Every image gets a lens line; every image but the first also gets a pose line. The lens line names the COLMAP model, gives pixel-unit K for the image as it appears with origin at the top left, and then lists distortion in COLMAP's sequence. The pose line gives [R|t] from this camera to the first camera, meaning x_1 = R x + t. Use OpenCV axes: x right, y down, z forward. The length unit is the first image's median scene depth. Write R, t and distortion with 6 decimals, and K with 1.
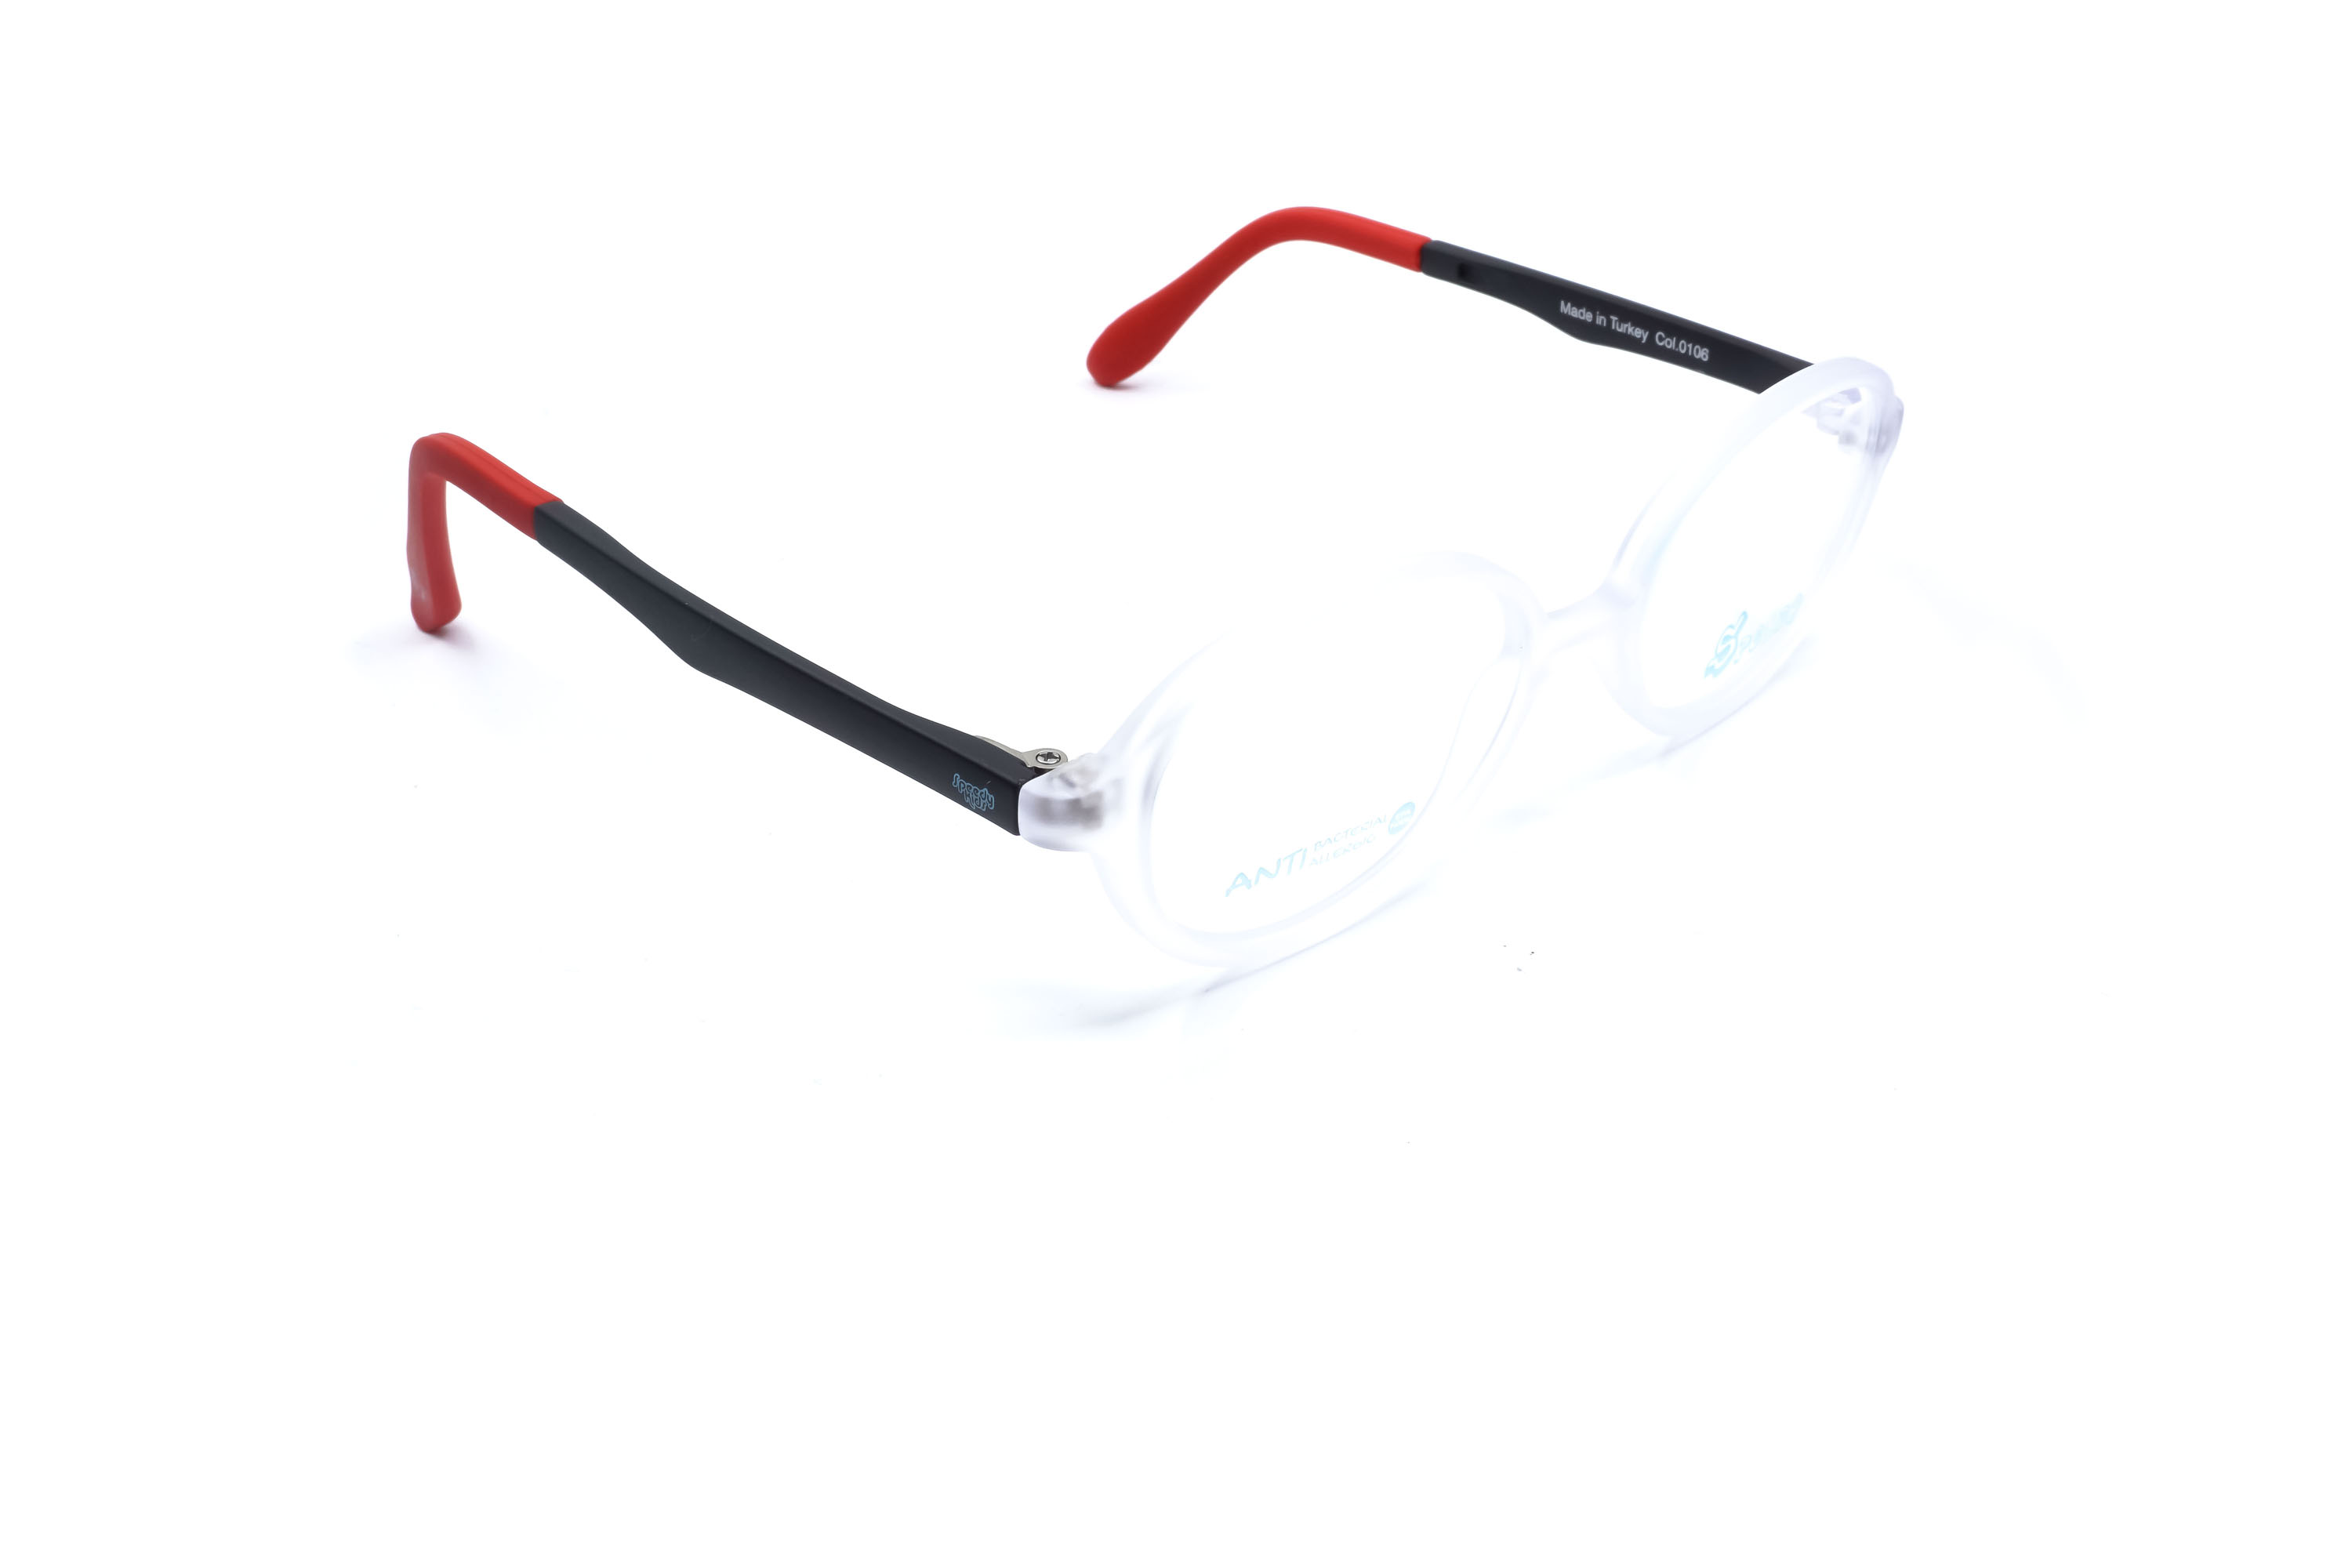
lens RADIAL K [[2445.5, 0, 1171.2], [0, 2445.5, 776.5], [0, 0, 1]] dist [0.019941, 0.000493]
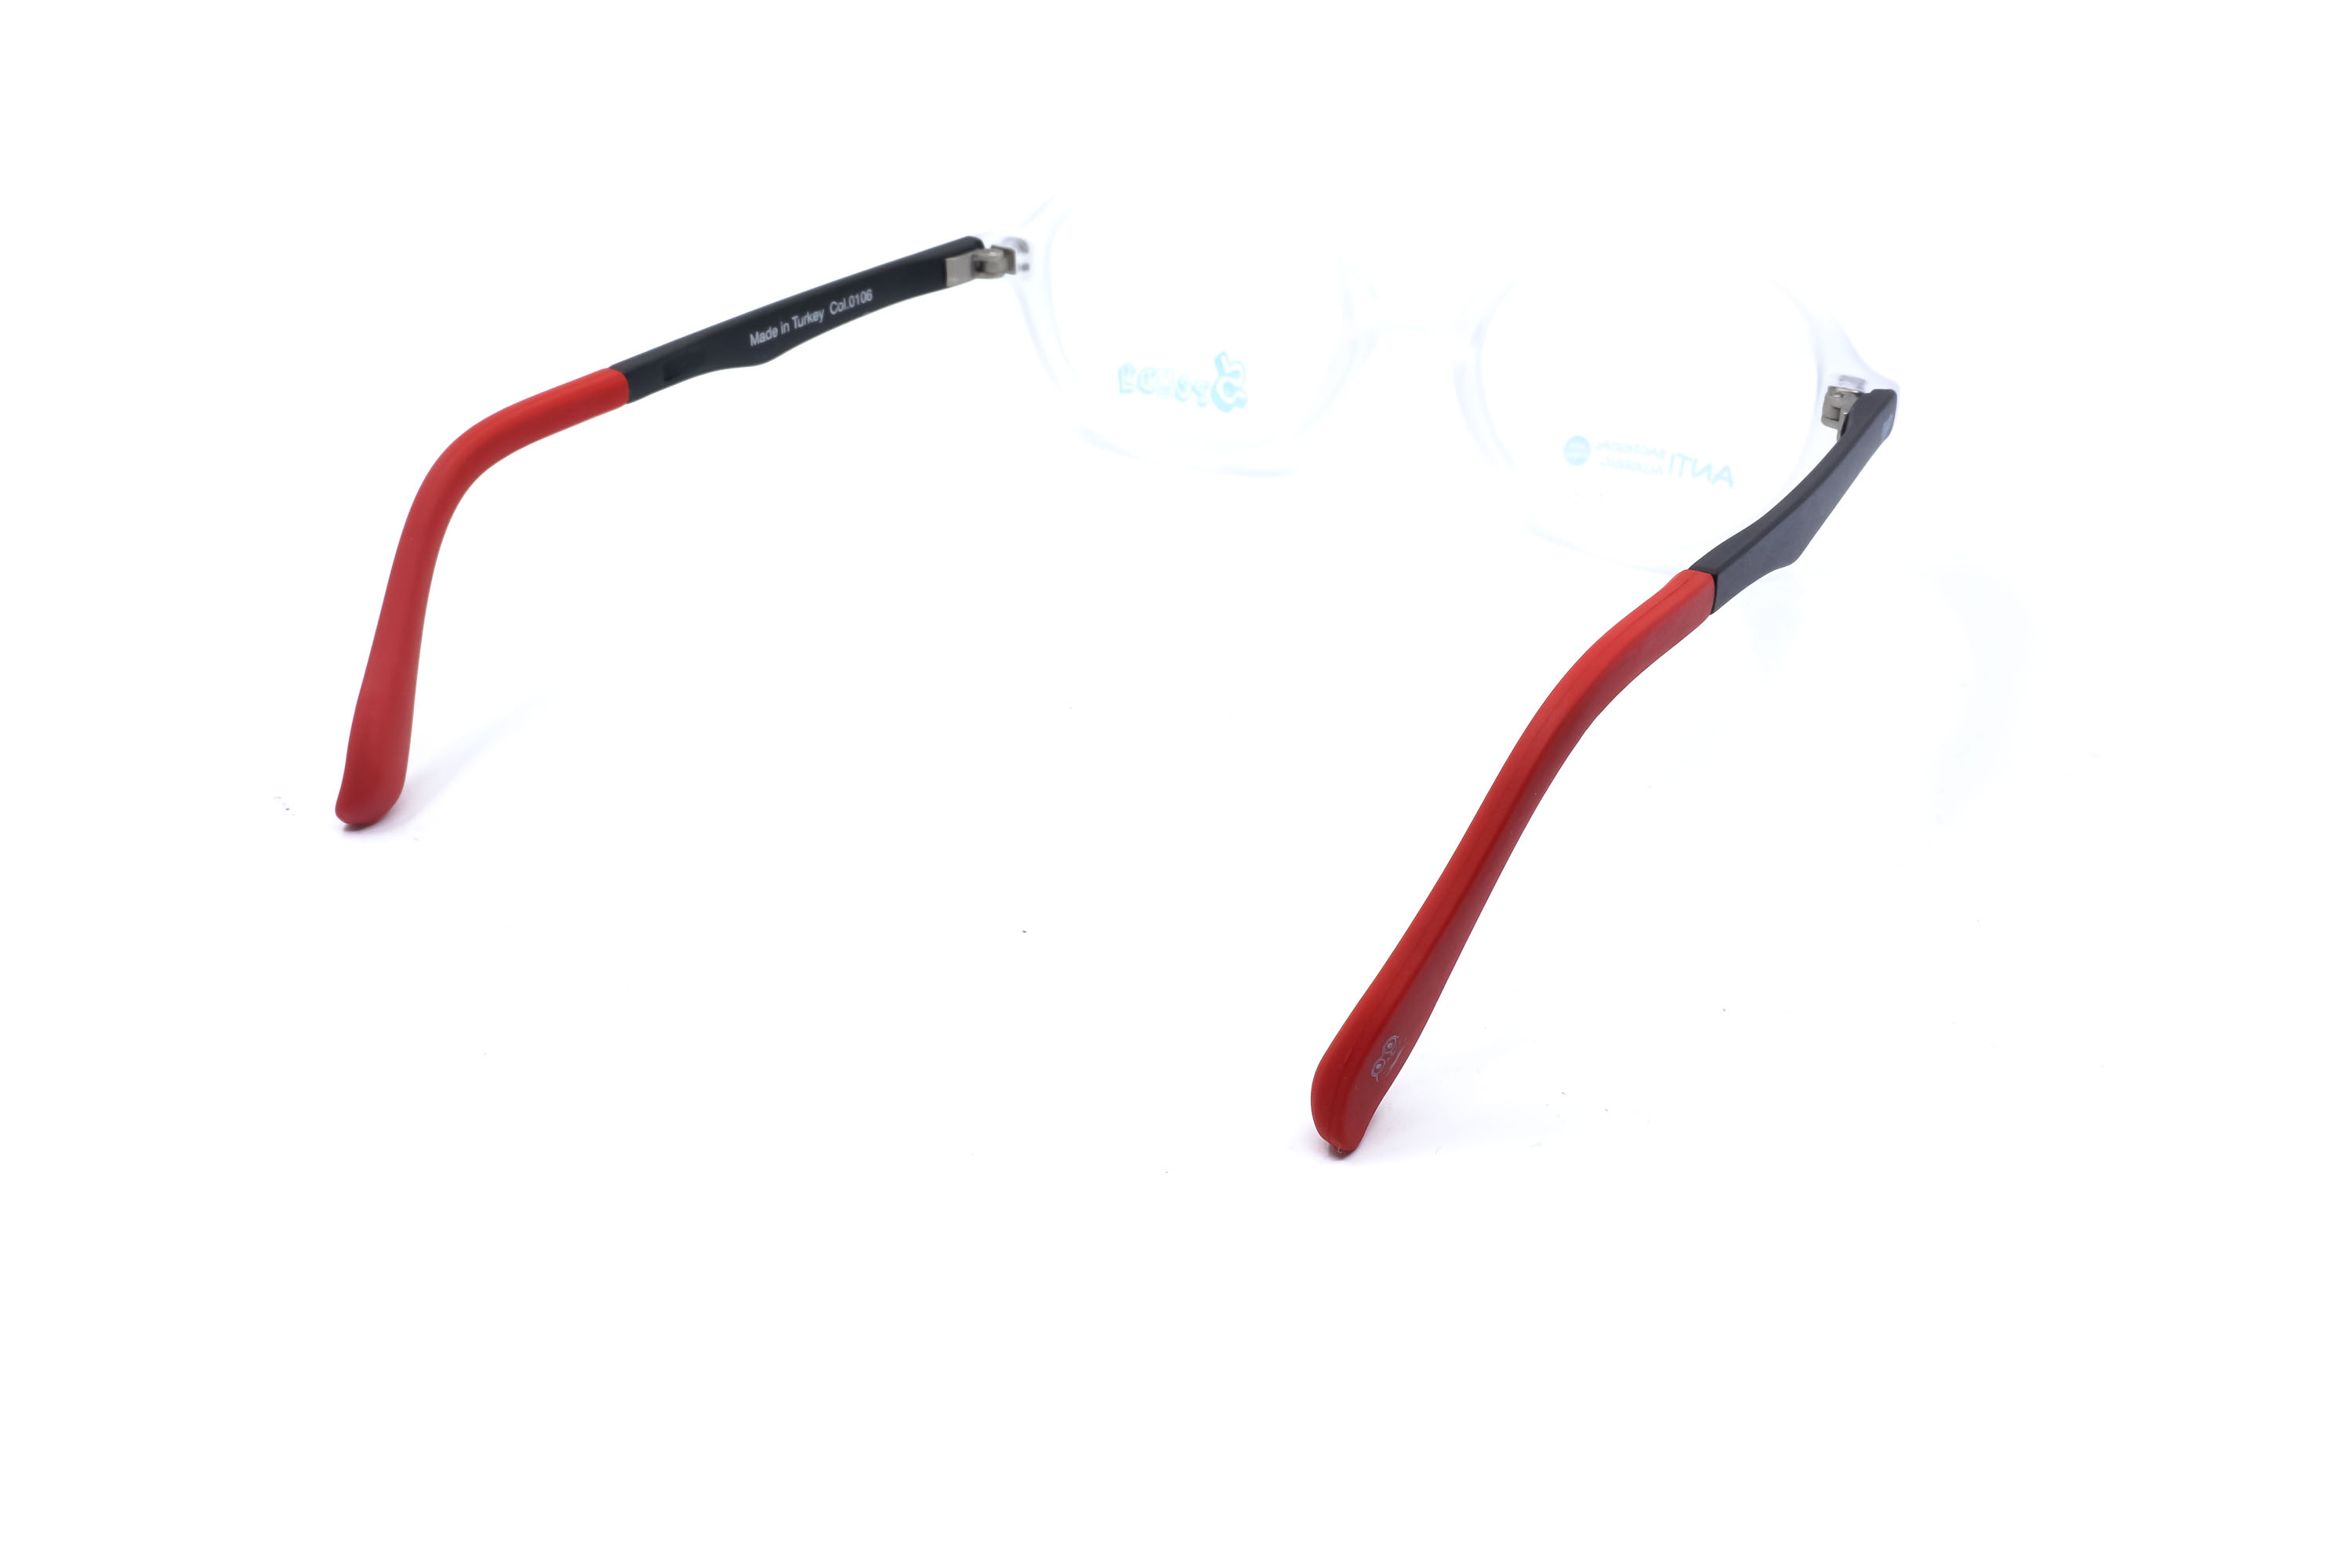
lens RADIAL K [[2445.5, 0, 1171.2], [0, 2445.5, 776.5], [0, 0, 1]] dist [0.019941, 0.000493]
pose [[-0.270593, -0.447400, 0.852416, -0.946812], [0.490014, 0.698153, 0.521985, -0.589696], [-0.828653, 0.558941, 0.030317, 1.093097]]
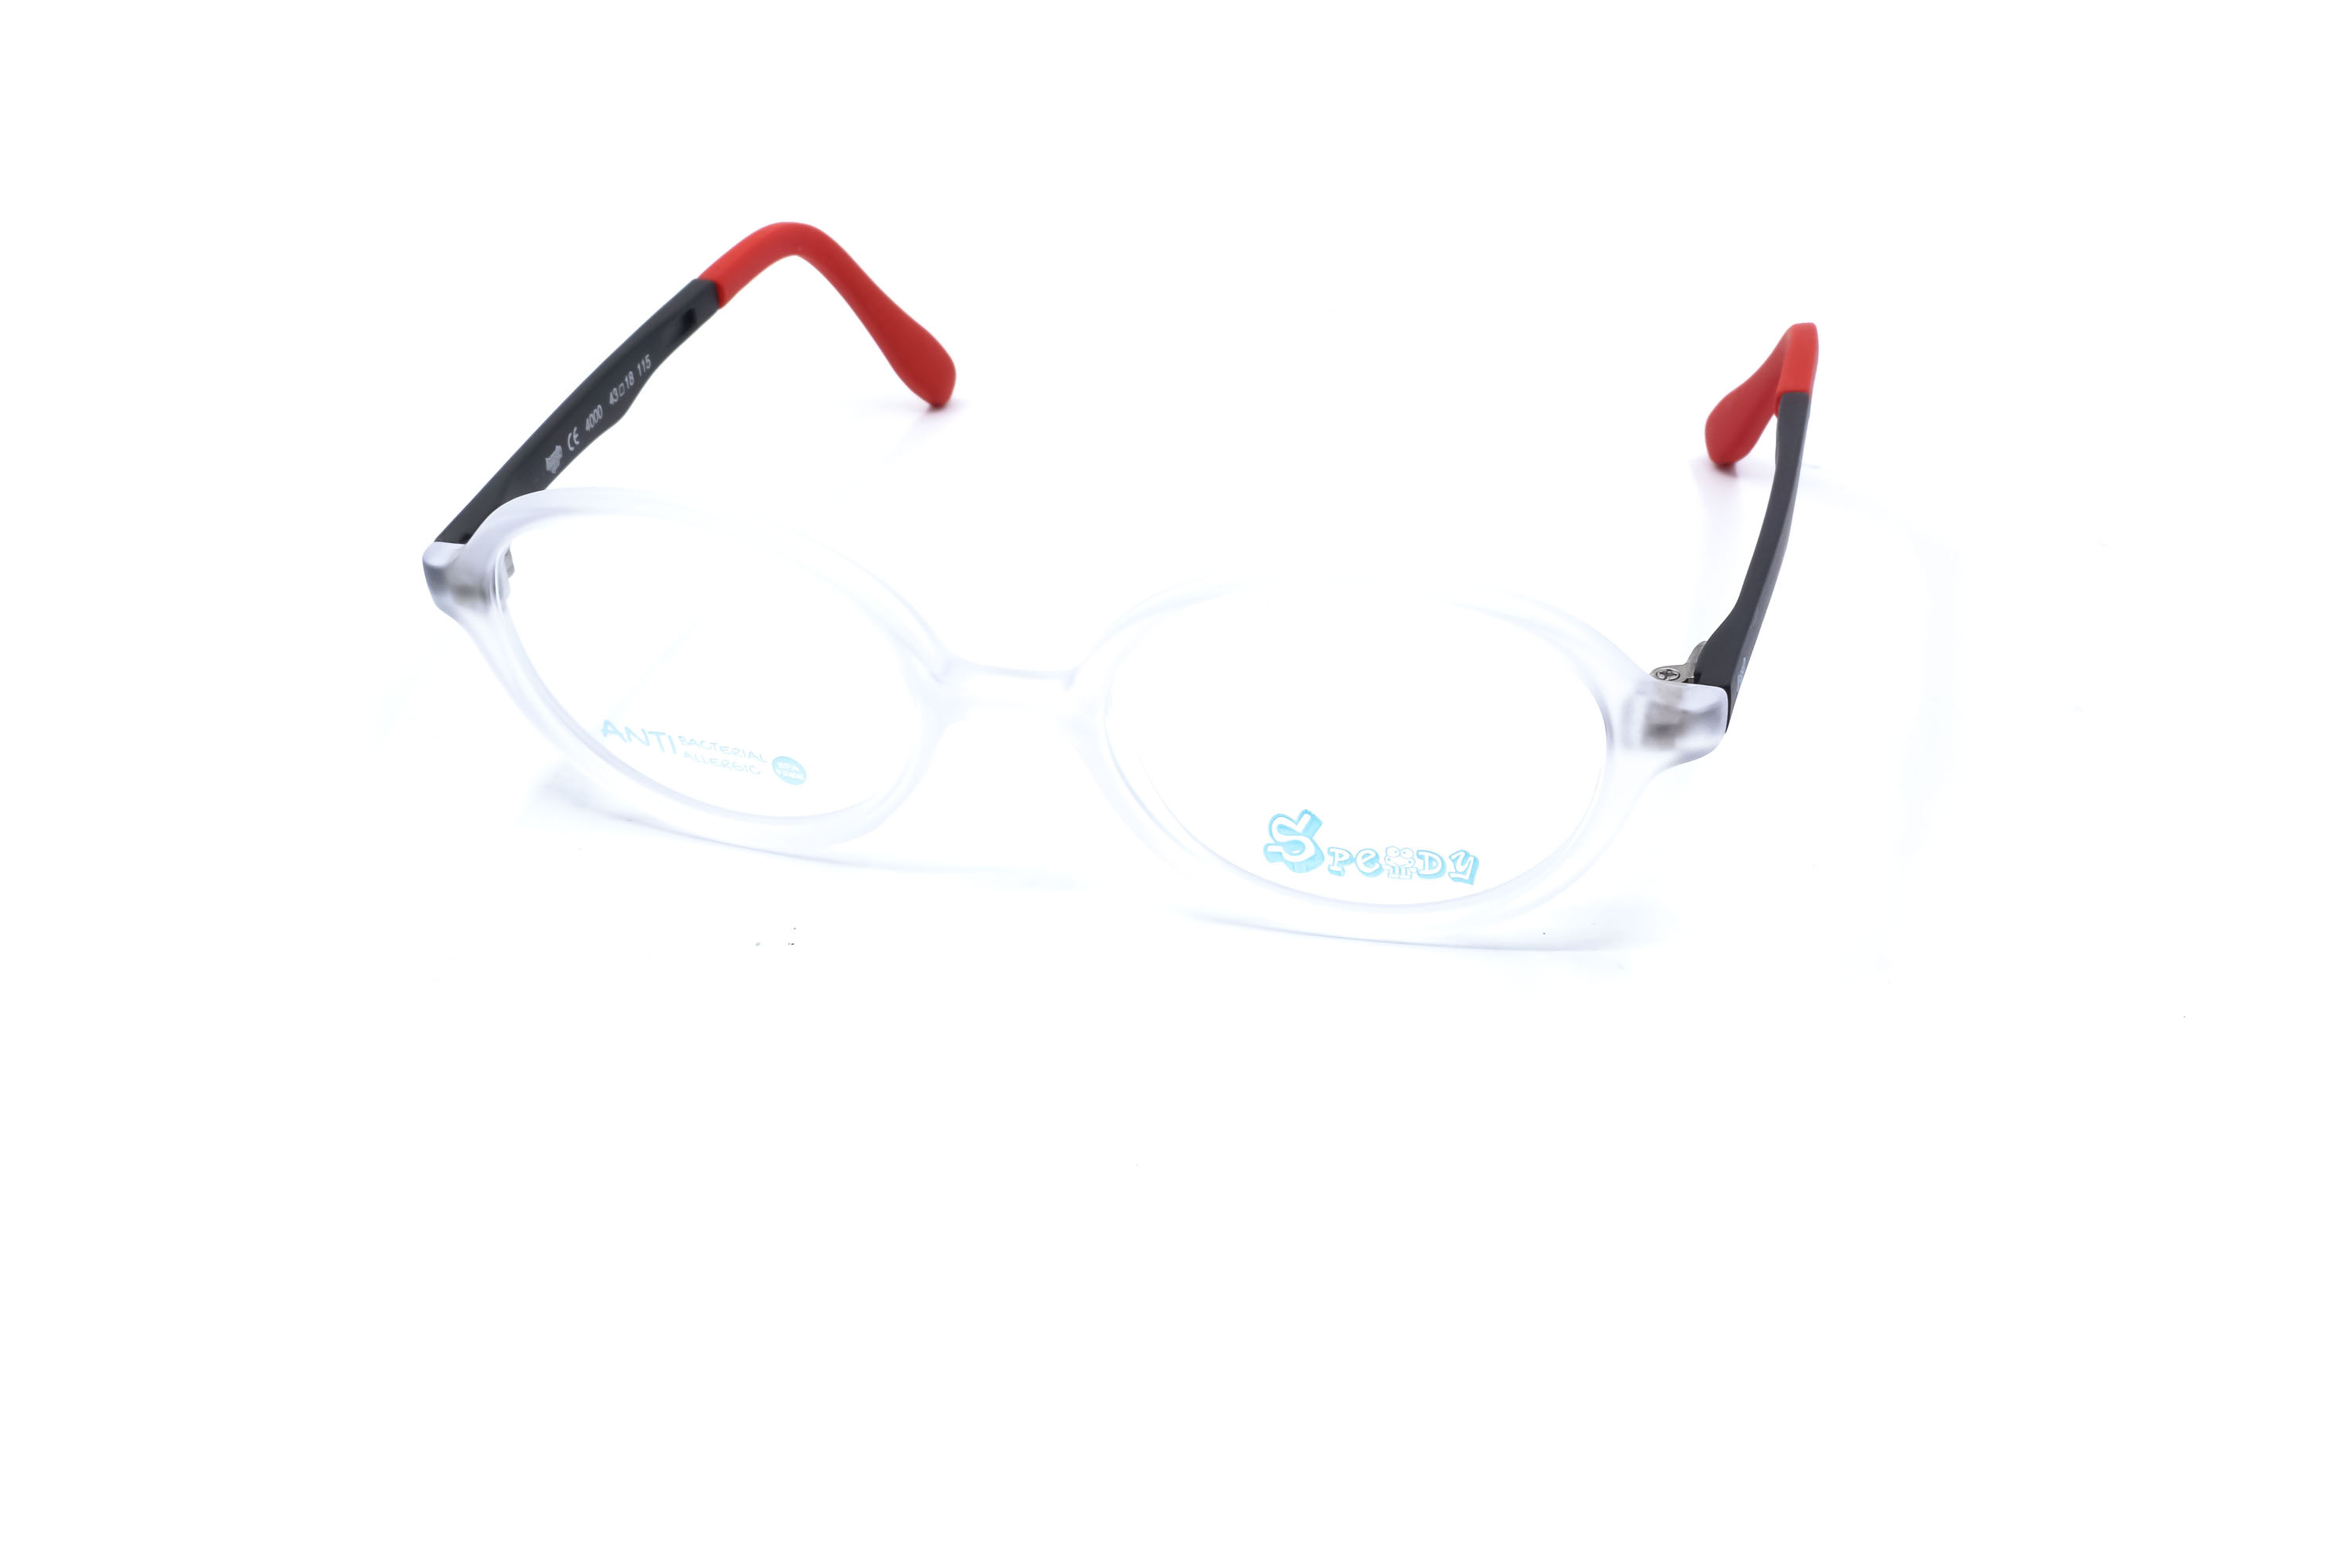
lens RADIAL K [[2428.5, 0, 1168.6], [0, 2428.5, 788.0], [0, 0, 1]] dist [0.012164, -0.004981]
pose [[0.508095, 0.440275, -0.740268, 0.825727], [-0.420812, 0.876807, 0.232650, -0.248749], [0.751502, 0.193305, 0.630775, 0.416343]]
